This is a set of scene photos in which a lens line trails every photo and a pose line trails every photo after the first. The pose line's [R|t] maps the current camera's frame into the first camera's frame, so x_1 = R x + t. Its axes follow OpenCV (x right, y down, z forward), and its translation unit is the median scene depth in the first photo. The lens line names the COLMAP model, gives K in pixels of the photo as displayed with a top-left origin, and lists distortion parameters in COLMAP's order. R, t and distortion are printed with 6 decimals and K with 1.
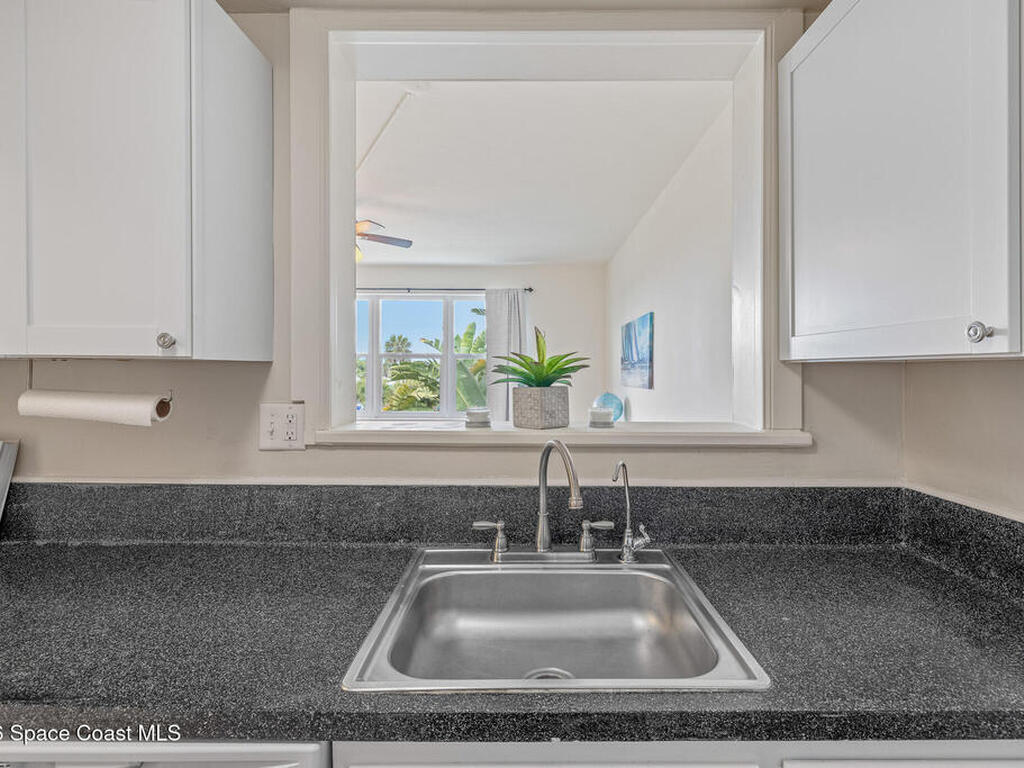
lens RADIAL K [[495.2, 0, 512.7], [0, 495.2, 380.7], [0, 0, 1]] dist [0.004504, -0.000349]
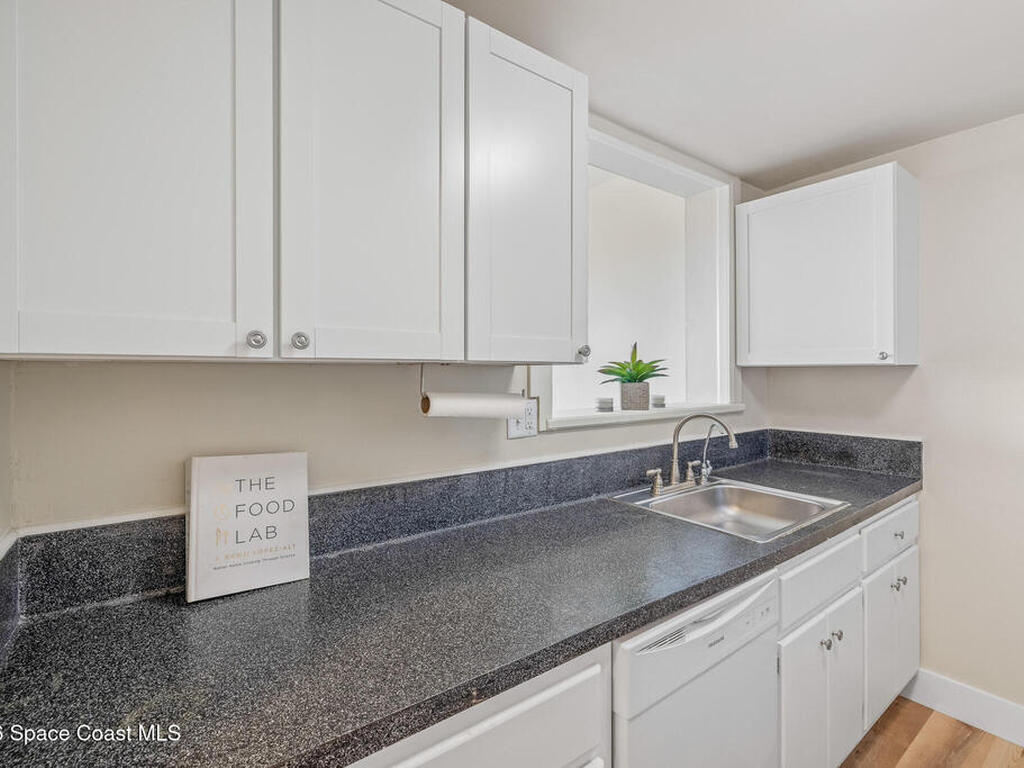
lens RADIAL K [[495.2, 0, 514.4], [0, 495.2, 376.8], [0, 0, 1]] dist [0.004504, -0.000349]
pose [[0.794096, -0.011814, 0.607678, -1.238784], [0.017960, 0.999831, -0.004032, -0.004475], [-0.607527, 0.014115, 0.794174, 0.035474]]
